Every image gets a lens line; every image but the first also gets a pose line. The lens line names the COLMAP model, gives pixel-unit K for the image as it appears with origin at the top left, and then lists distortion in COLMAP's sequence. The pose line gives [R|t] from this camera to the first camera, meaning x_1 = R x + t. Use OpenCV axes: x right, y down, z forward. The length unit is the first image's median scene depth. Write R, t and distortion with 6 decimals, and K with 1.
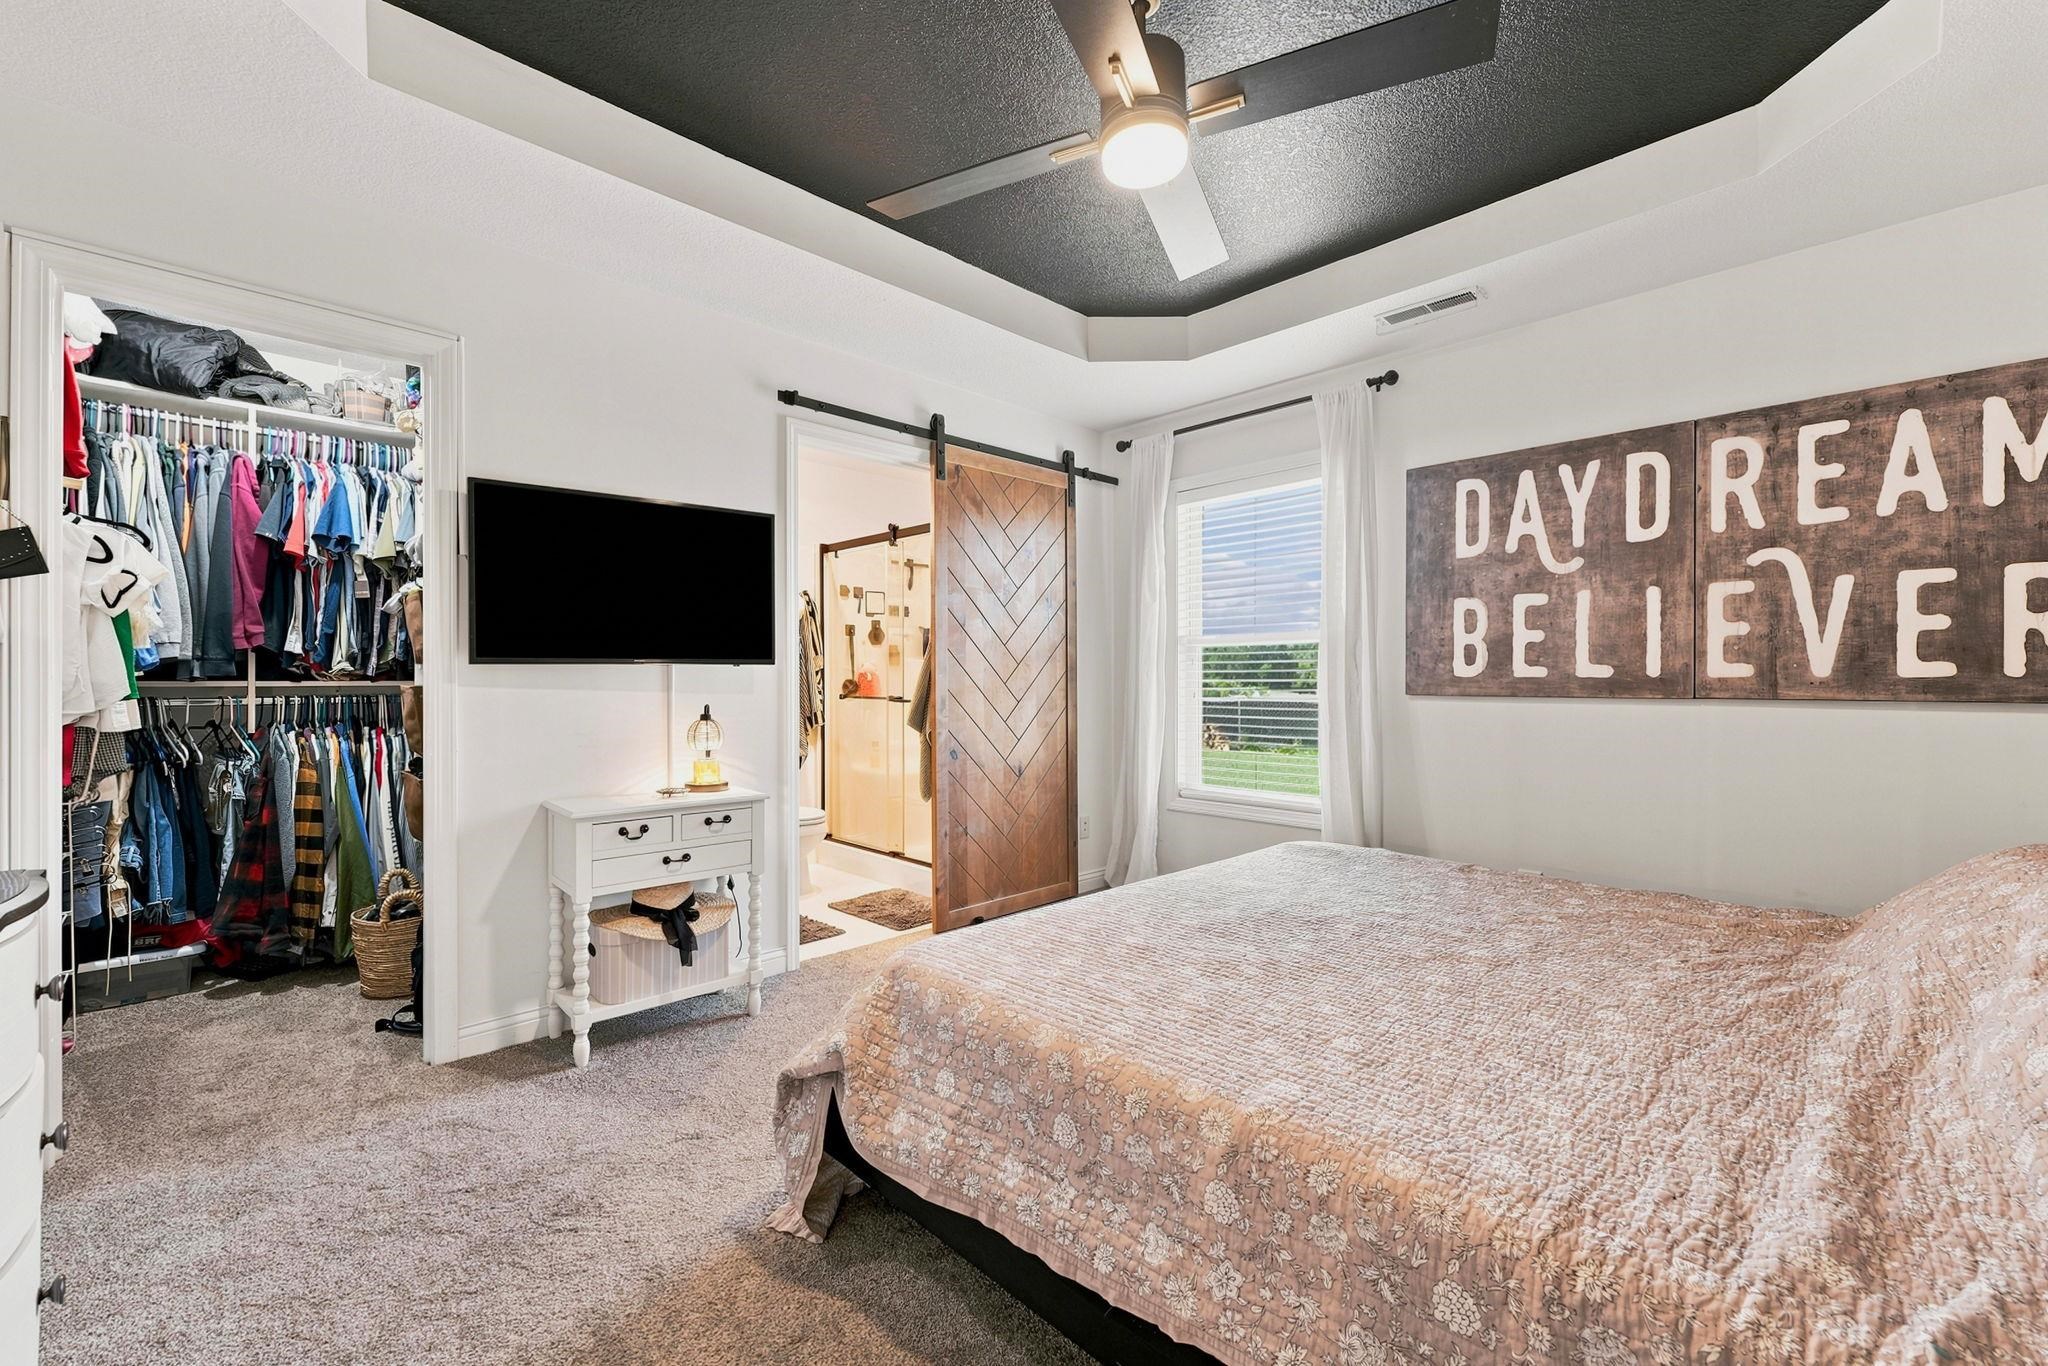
lens RADIAL K [[833.0, 0, 1017.4], [0, 833.0, 684.2], [0, 0, 1]] dist [-0.001319, -0.000437]
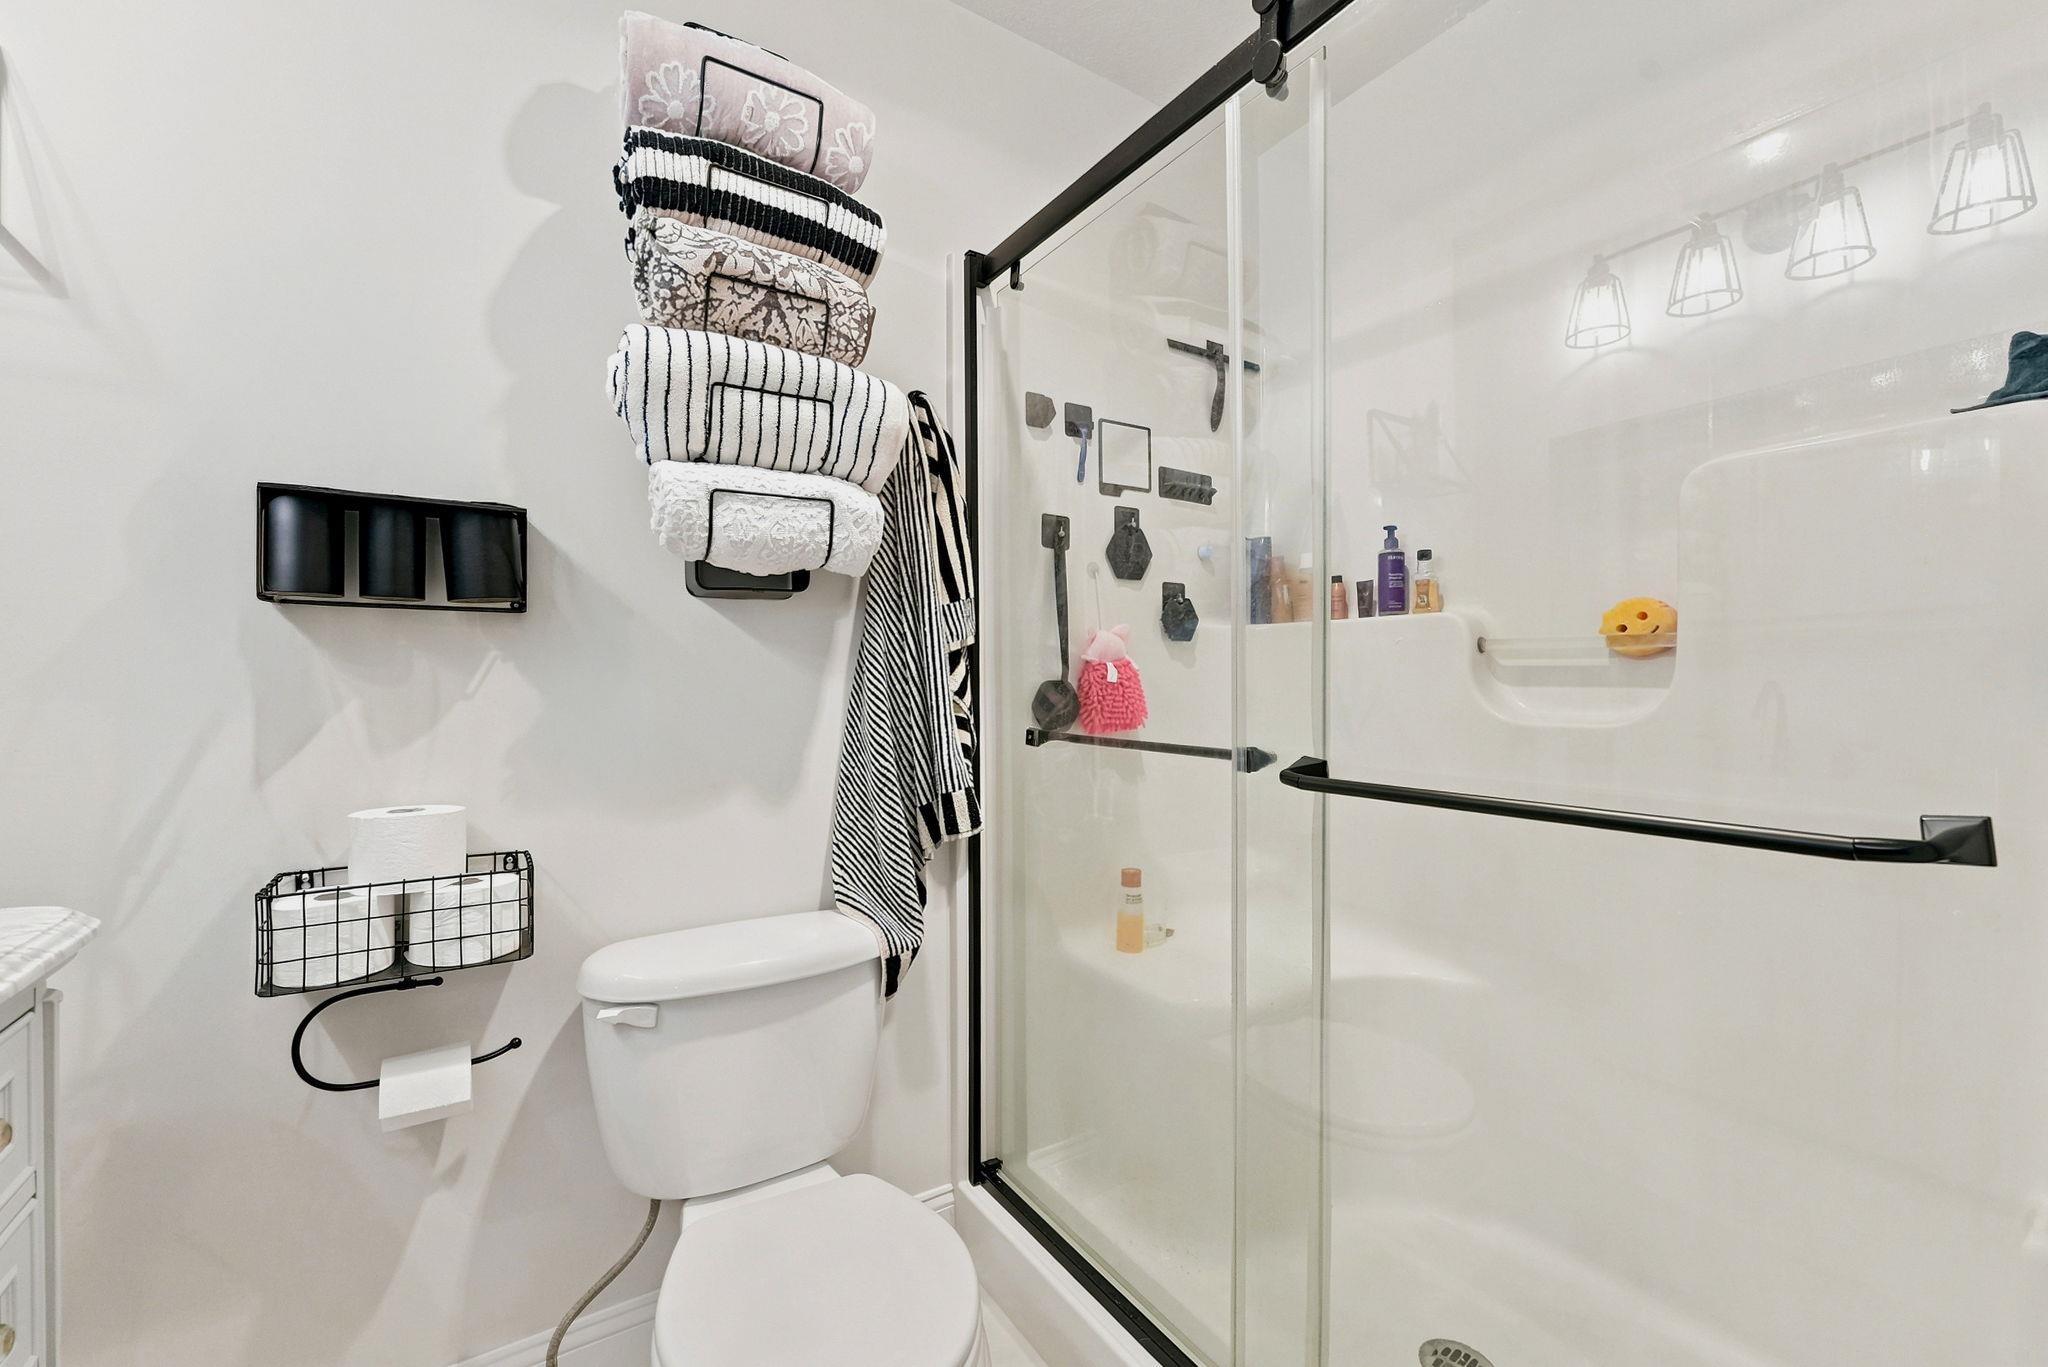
lens RADIAL K [[833.0, 0, 1017.4], [0, 833.0, 684.7], [0, 0, 1]] dist [-0.001319, -0.000437]
pose [[0.982436, 0.000425, -0.186601, -0.157675], [-0.000889, 0.999997, -0.002399, -0.003766], [0.186600, 0.002523, 0.982433, 0.690309]]
